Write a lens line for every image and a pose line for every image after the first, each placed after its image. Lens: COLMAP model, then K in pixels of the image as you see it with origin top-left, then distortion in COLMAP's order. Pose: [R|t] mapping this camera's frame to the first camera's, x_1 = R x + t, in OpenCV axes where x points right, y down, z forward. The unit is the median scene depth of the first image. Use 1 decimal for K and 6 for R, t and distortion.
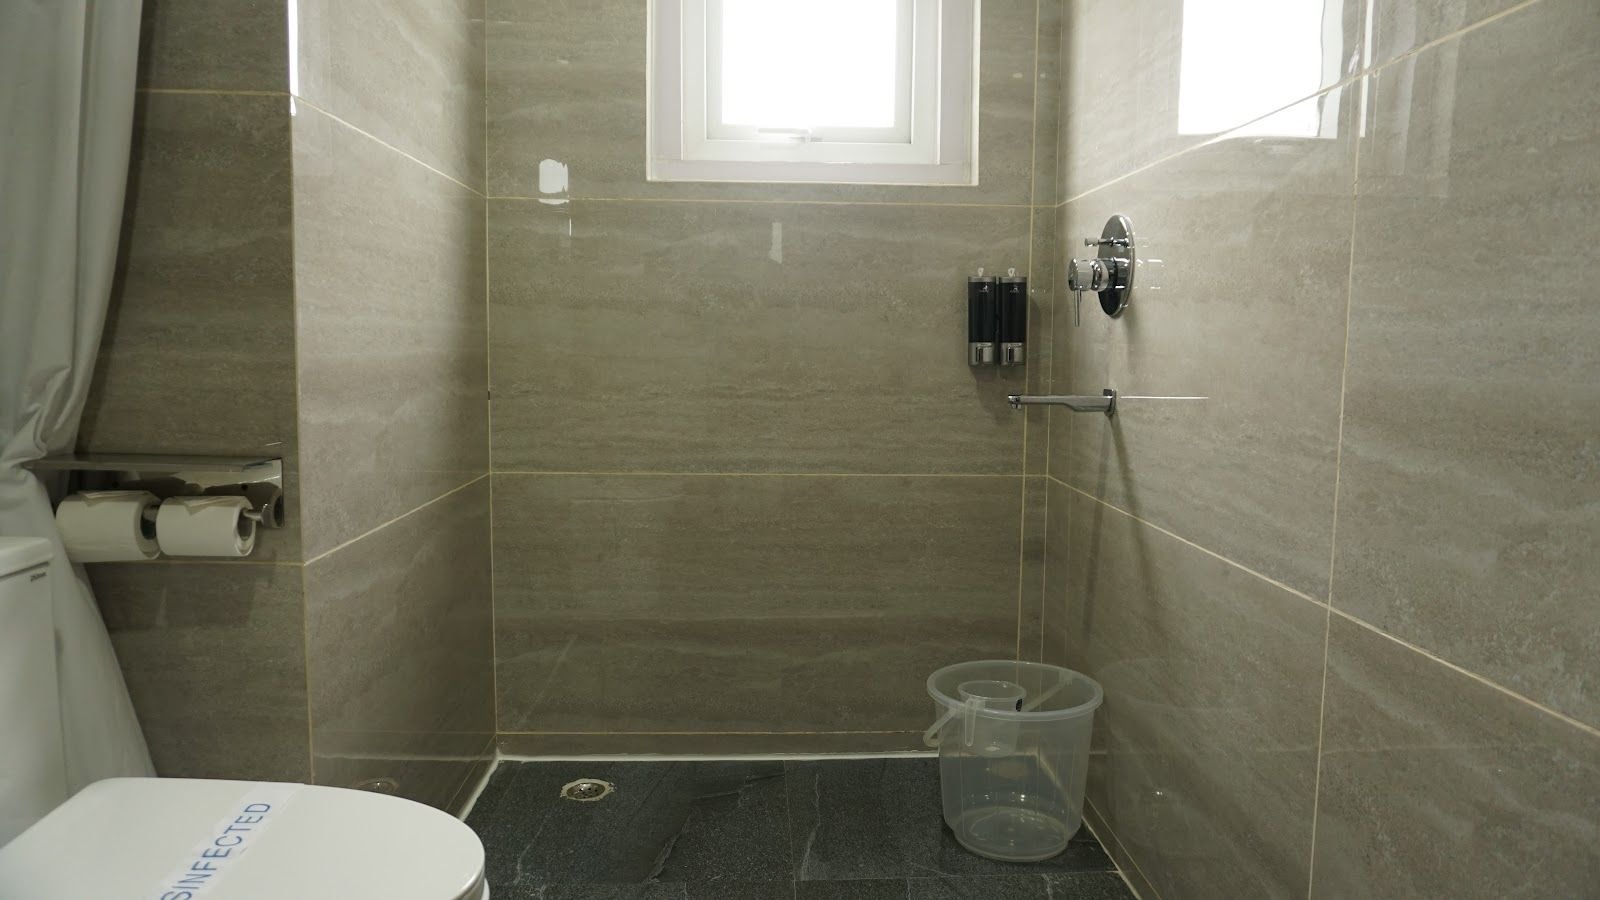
lens RADIAL K [[1057.4, 0, 800.0], [0, 1057.4, 450.0], [0, 0, 1]] dist [-0.063695, 0.041941]
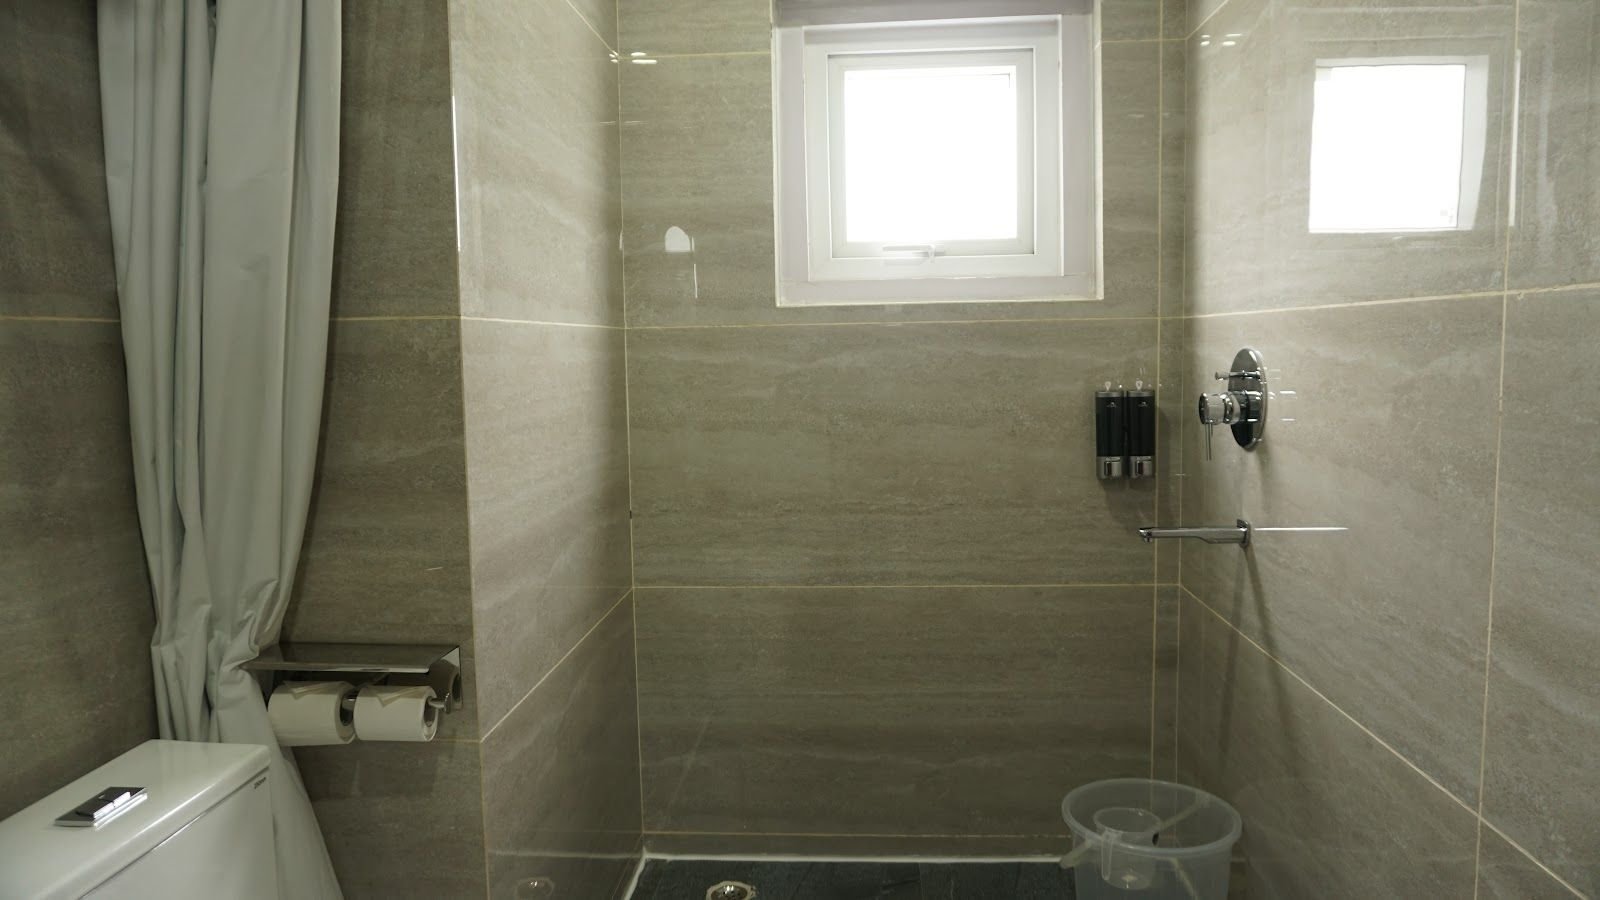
lens RADIAL K [[1057.4, 0, 800.0], [0, 1057.4, 450.0], [0, 0, 1]] dist [-0.063695, 0.041941]
pose [[0.993843, -0.019691, -0.109033, -0.012797], [0.019024, 0.999793, -0.007156, -0.113299], [0.109151, 0.005038, 0.994012, -0.030297]]
